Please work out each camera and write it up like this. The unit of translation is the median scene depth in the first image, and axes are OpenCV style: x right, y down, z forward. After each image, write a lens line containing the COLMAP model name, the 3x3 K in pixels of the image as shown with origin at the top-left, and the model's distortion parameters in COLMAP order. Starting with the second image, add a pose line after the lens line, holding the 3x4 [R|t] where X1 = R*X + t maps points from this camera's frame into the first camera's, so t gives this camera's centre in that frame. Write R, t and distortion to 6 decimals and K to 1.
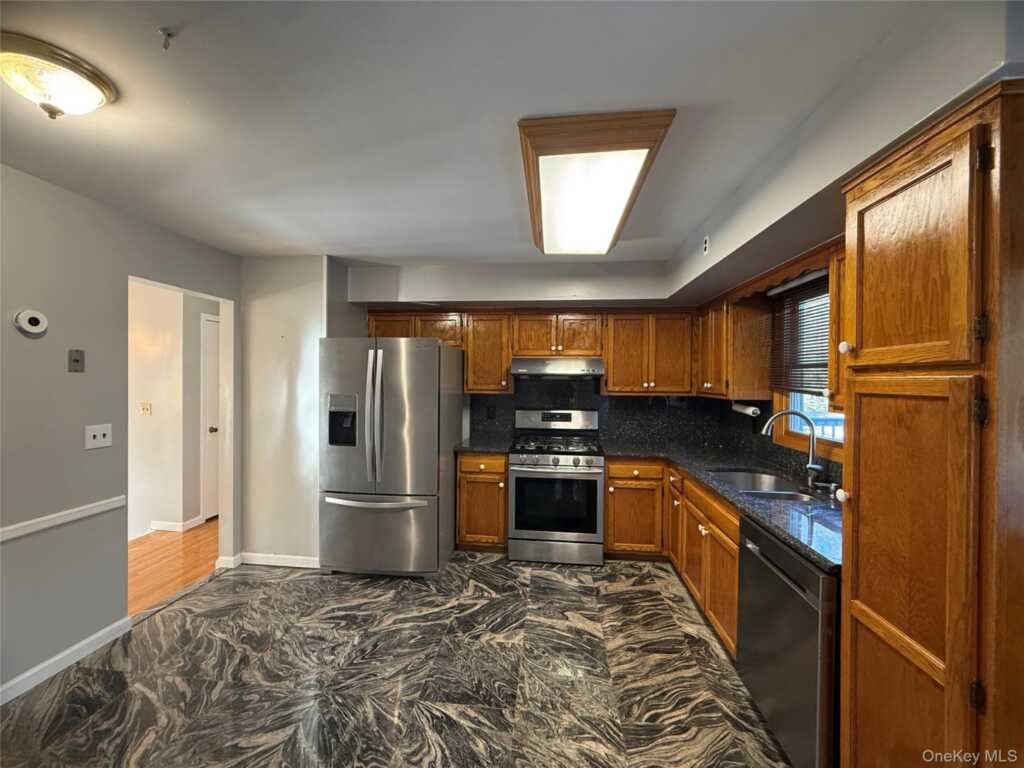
lens RADIAL K [[409.4, 0, 508.6], [0, 409.4, 378.1], [0, 0, 1]] dist [0.000302, -0.000377]
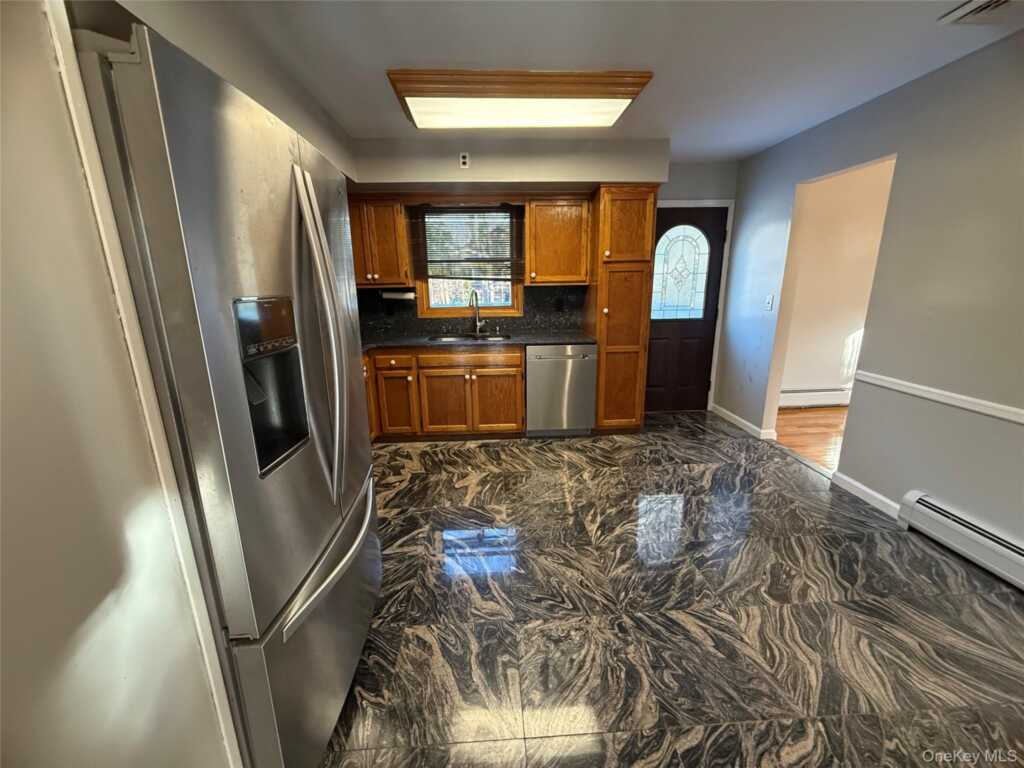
lens RADIAL K [[409.4, 0, 509.5], [0, 409.4, 383.5], [0, 0, 1]] dist [0.000302, -0.000377]
pose [[-0.171356, -0.244052, 0.954503, -0.995121], [0.016167, 0.968006, 0.250407, 0.036158], [-0.985077, 0.058340, -0.161928, 1.176844]]
